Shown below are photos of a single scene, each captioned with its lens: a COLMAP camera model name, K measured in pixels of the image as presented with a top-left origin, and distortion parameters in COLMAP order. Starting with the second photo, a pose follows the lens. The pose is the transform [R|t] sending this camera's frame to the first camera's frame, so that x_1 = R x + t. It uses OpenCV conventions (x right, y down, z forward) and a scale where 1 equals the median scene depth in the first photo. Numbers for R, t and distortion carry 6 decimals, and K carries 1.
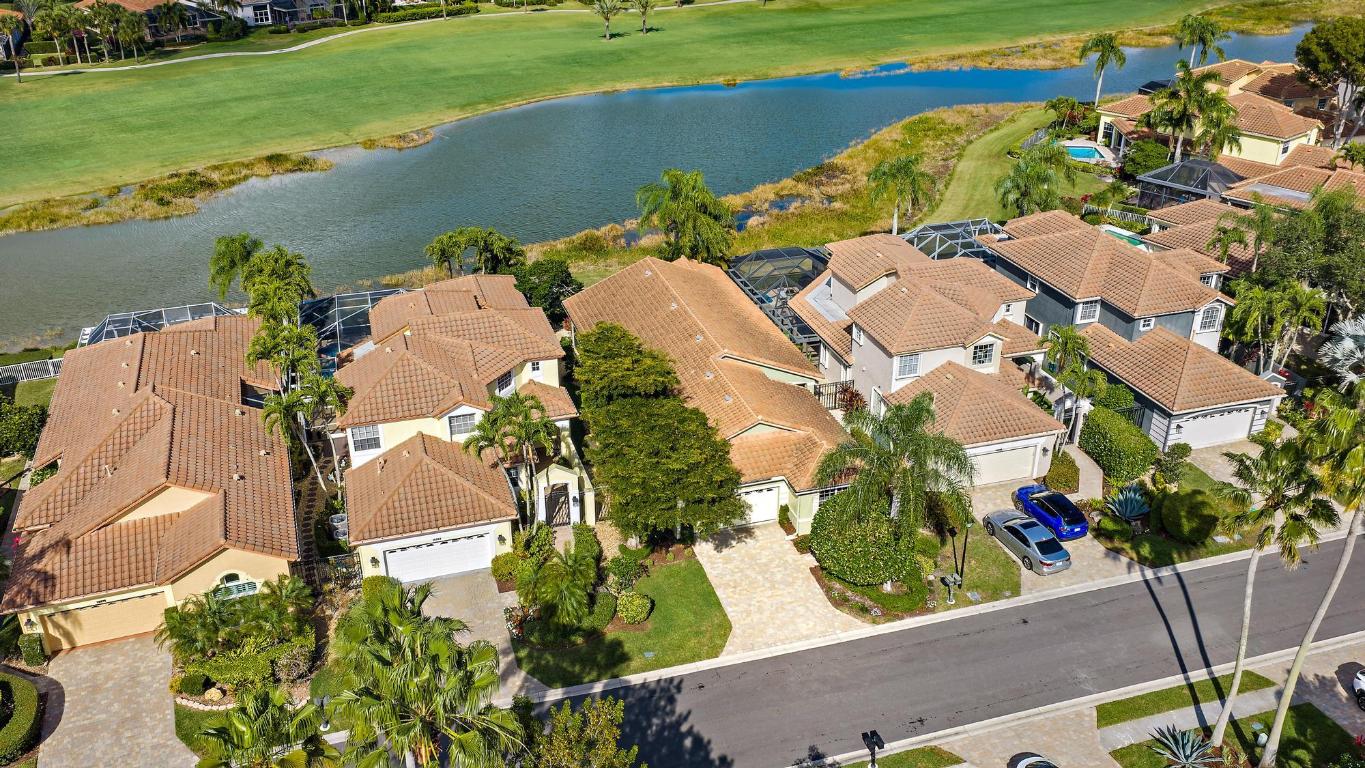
lens RADIAL K [[1134.2, 0, 683.9], [0, 1134.2, 361.2], [0, 0, 1]] dist [0.031230, -0.061156]
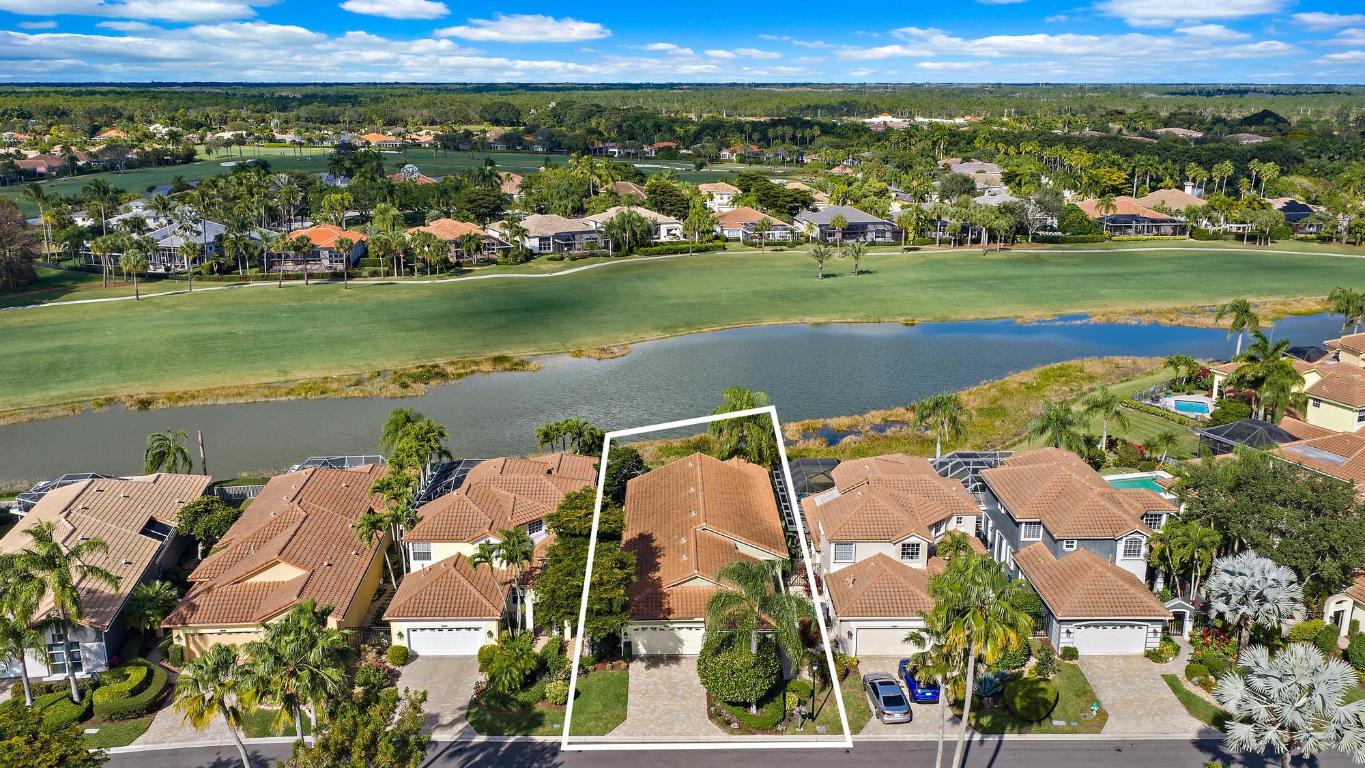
lens RADIAL K [[1134.2, 0, 683.9], [0, 1134.2, 361.2], [0, 0, 1]] dist [0.031230, -0.061156]
pose [[0.959557, 0.070864, -0.272449, 0.205549], [-0.122190, 0.976722, -0.176307, 0.023355], [0.253613, 0.202467, 0.945879, -0.155209]]
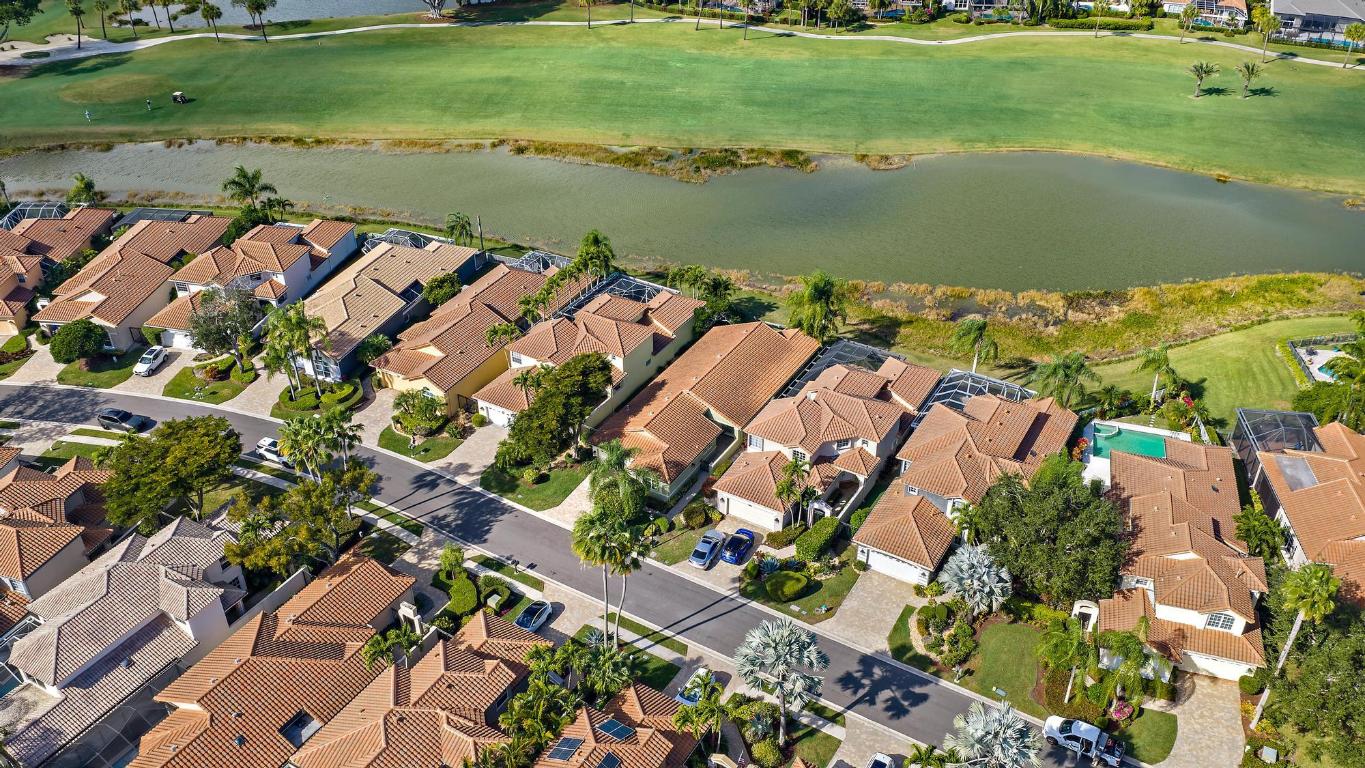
lens RADIAL K [[1134.2, 0, 683.9], [0, 1134.2, 361.2], [0, 0, 1]] dist [0.031230, -0.061156]
pose [[0.671082, 0.397768, -0.625643, 0.670805], [-0.314263, 0.916941, 0.245881, -0.289991], [0.671482, 0.031610, 0.740347, -0.207548]]
